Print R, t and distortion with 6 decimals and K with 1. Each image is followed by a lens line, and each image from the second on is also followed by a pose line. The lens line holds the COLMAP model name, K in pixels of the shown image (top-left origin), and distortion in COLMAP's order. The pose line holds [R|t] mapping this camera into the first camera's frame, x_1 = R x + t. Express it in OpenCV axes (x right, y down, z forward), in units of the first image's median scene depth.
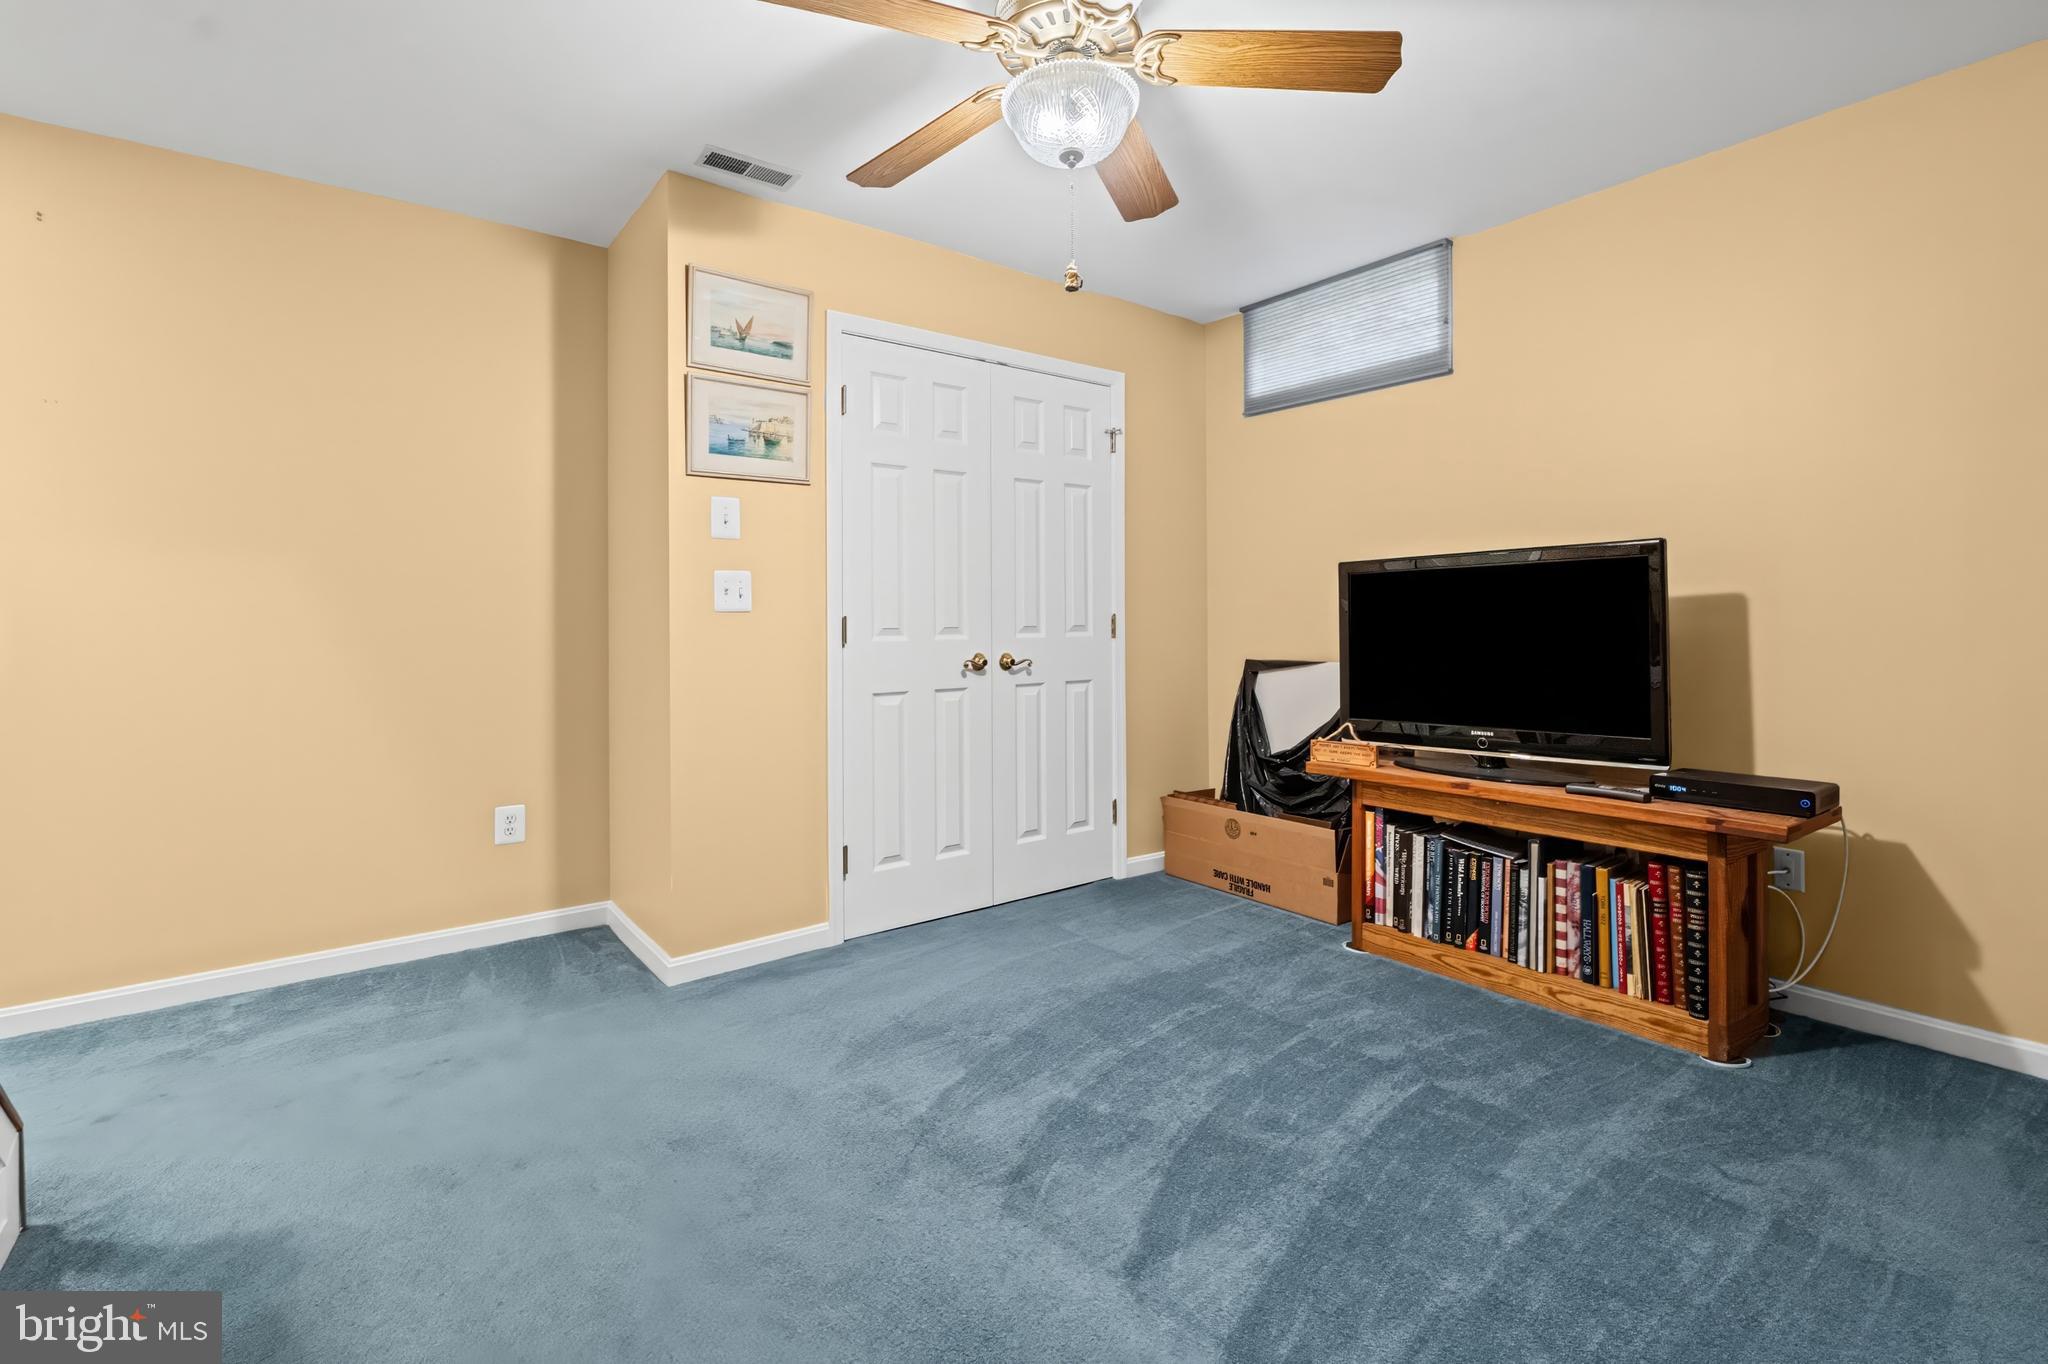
lens RADIAL K [[915.2, 0, 1015.0], [0, 915.2, 648.1], [0, 0, 1]] dist [-0.004945, -0.000163]
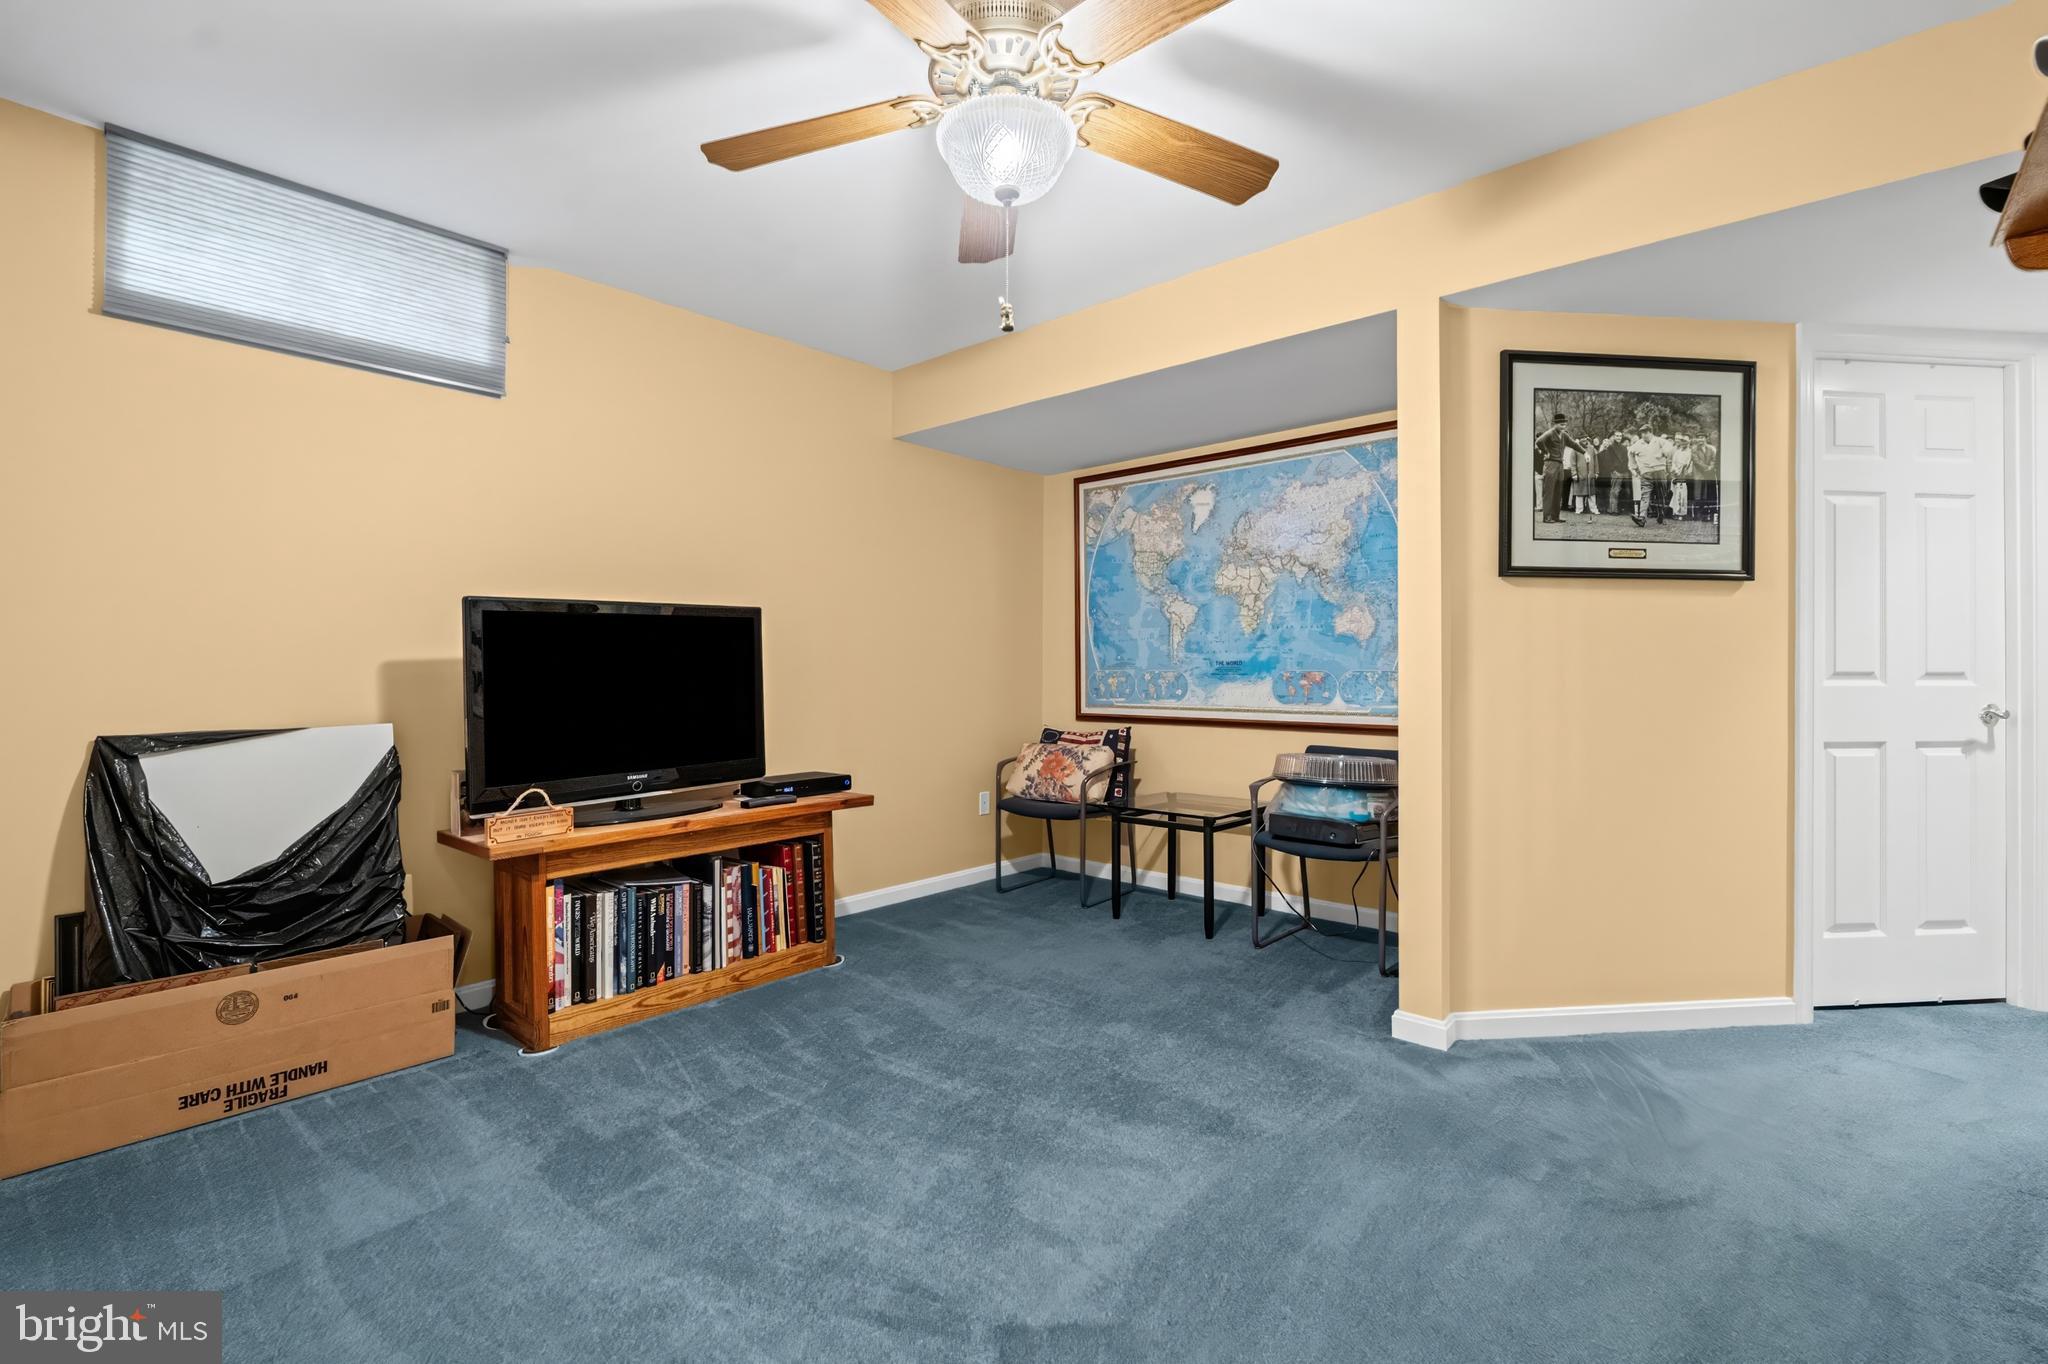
lens RADIAL K [[914.7, 0, 1024.0], [0, 914.7, 682.0], [0, 0, 1]] dist [-0.003050, -0.000265]
pose [[-0.198276, -0.012717, 0.980064, -0.588190], [0.029395, 0.999389, 0.018914, -0.021098], [-0.979705, 0.032559, -0.197781, 0.762581]]
